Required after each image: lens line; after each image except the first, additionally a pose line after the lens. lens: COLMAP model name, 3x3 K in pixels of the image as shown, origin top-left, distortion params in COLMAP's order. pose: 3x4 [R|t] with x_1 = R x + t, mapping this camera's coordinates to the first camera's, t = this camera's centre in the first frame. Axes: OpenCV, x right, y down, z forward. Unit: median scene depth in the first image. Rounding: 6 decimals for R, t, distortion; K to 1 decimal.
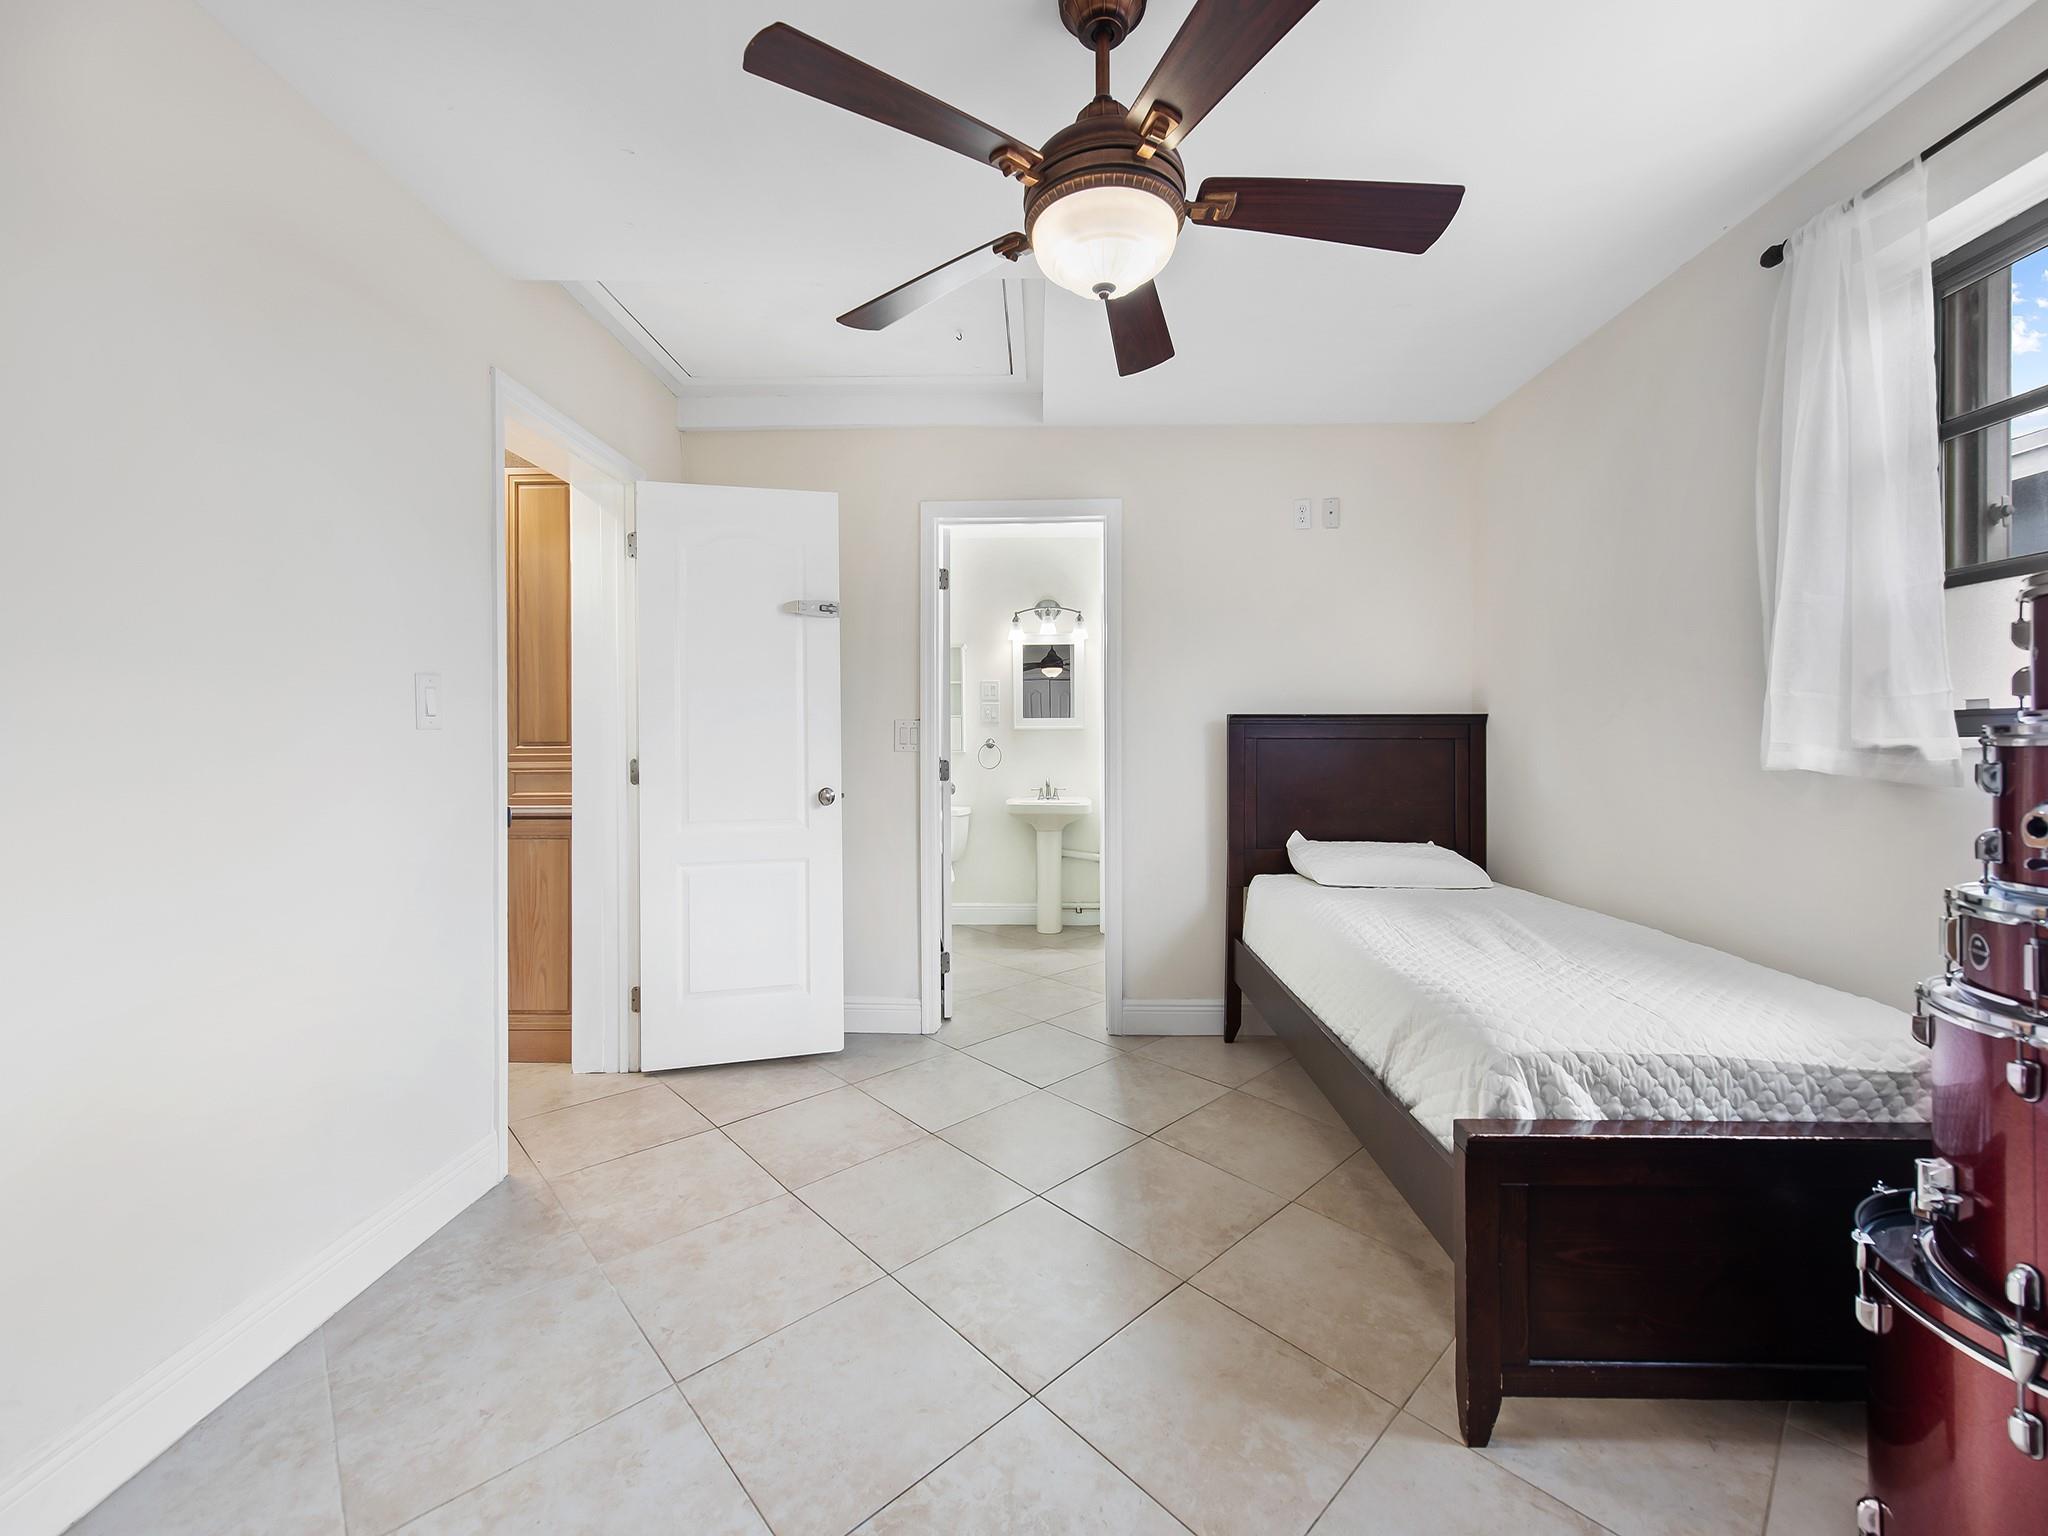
lens RADIAL K [[812.9, 0, 1032.8], [0, 812.9, 748.4], [0, 0, 1]] dist [0.009719, -0.001138]
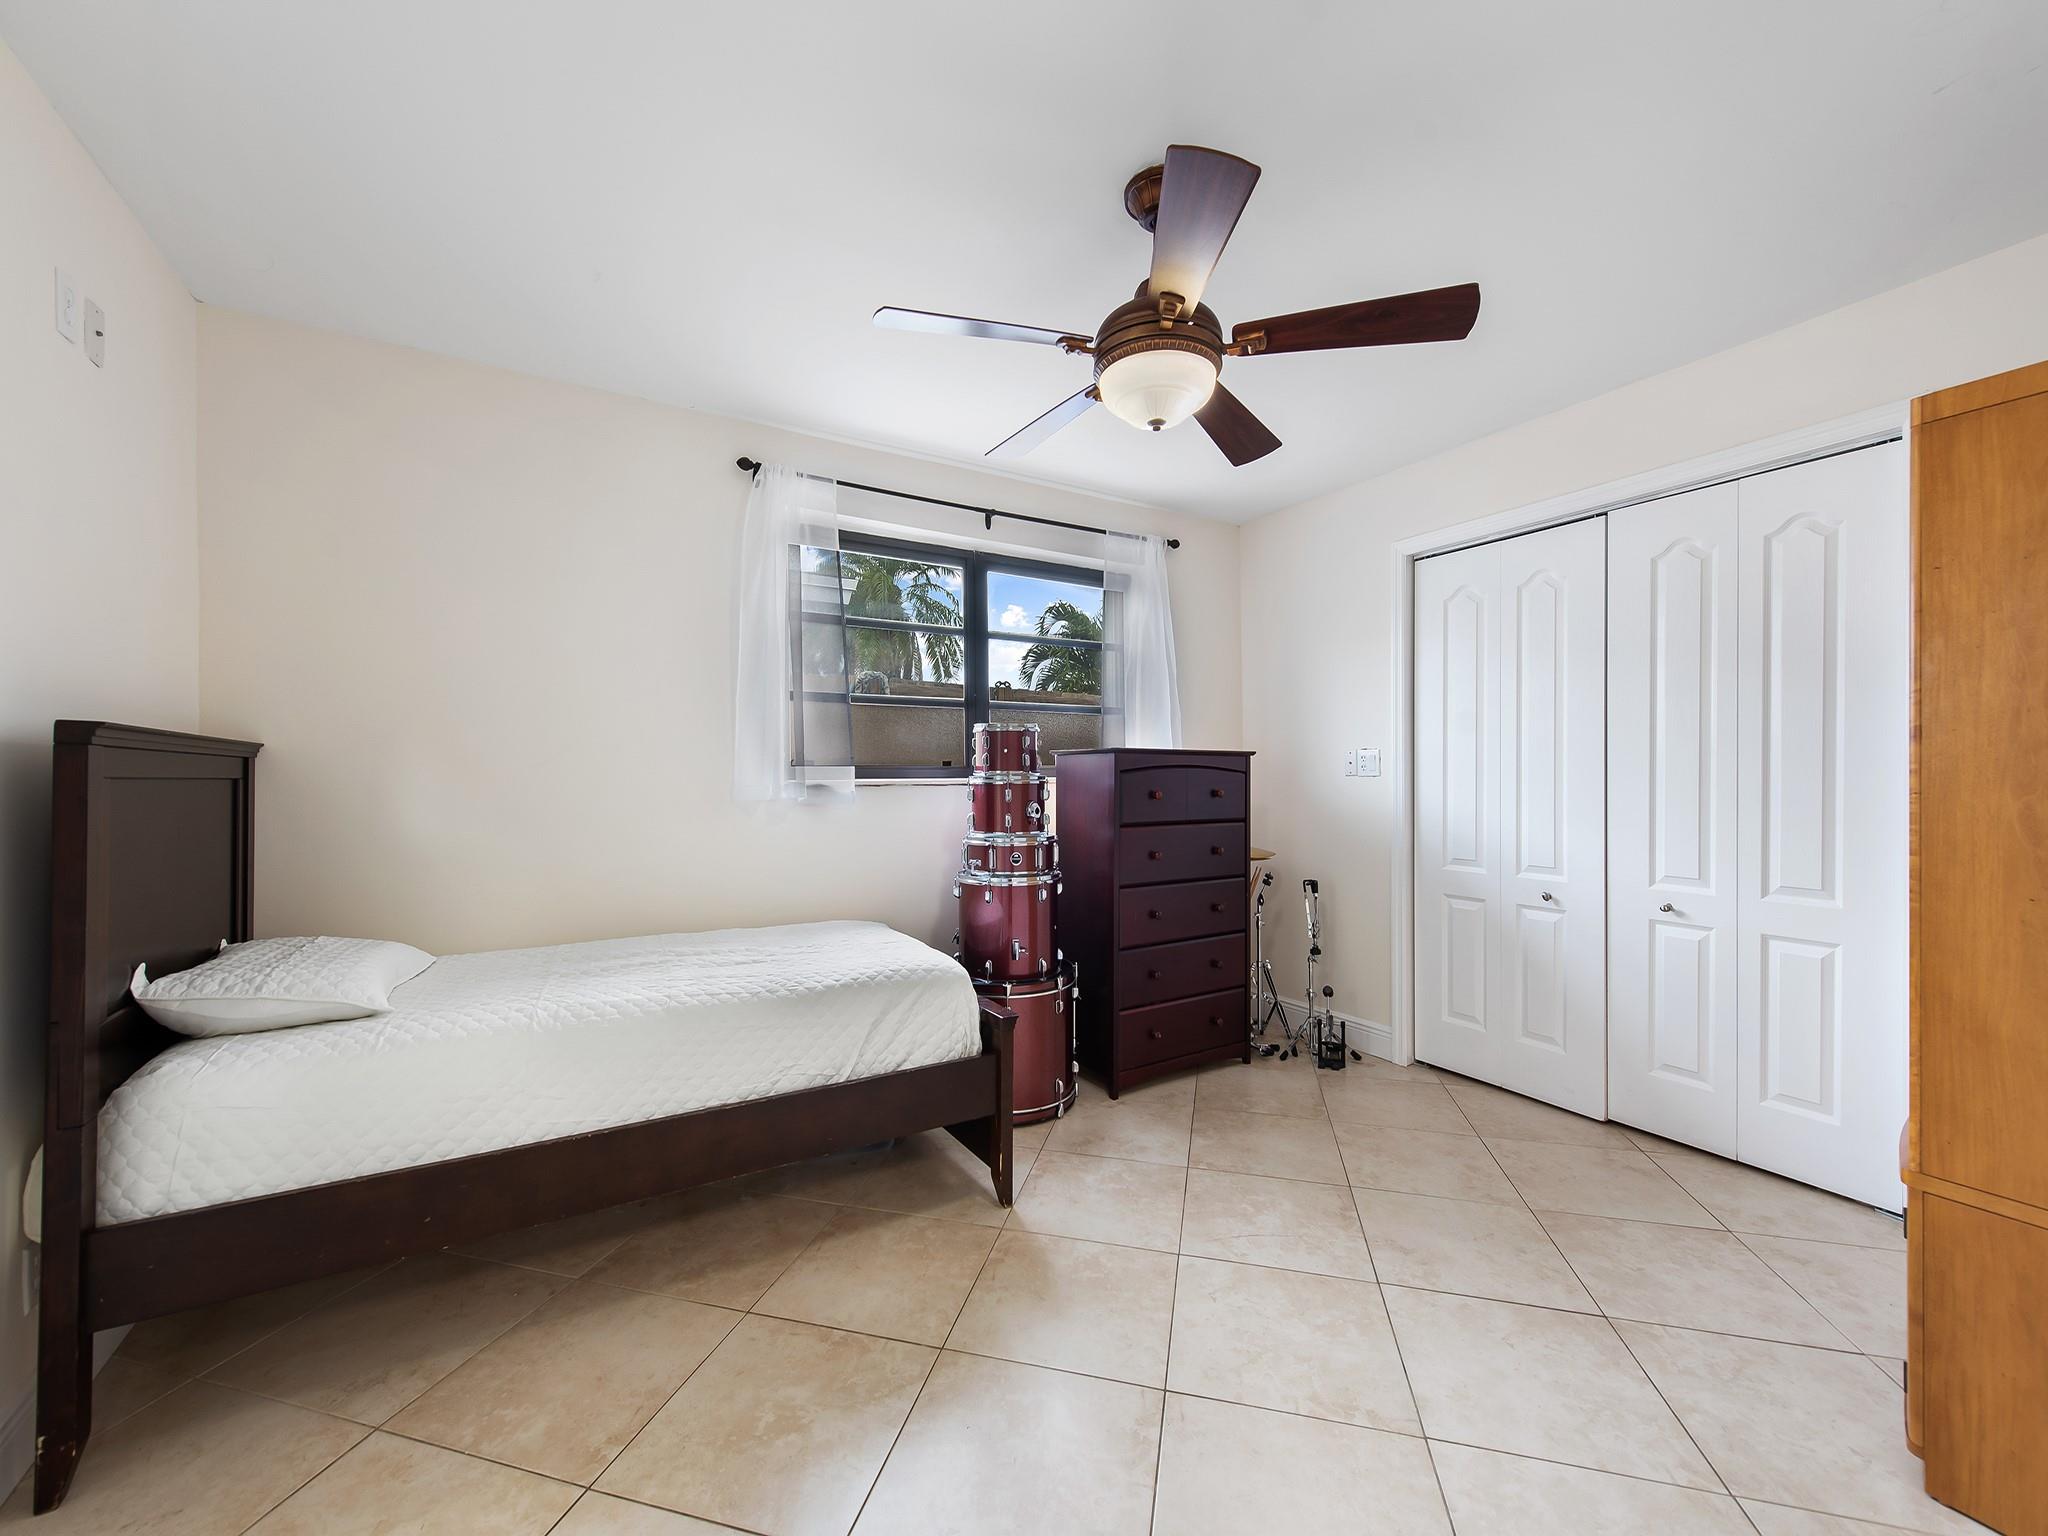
lens RADIAL K [[812.9, 0, 1040.5], [0, 812.9, 765.2], [0, 0, 1]] dist [0.009719, -0.001138]
pose [[-0.546645, 0.014128, 0.837245, -0.696868], [0.006860, 0.999900, -0.012395, -0.003304], [-0.837336, -0.001032, -0.546687, 1.478508]]
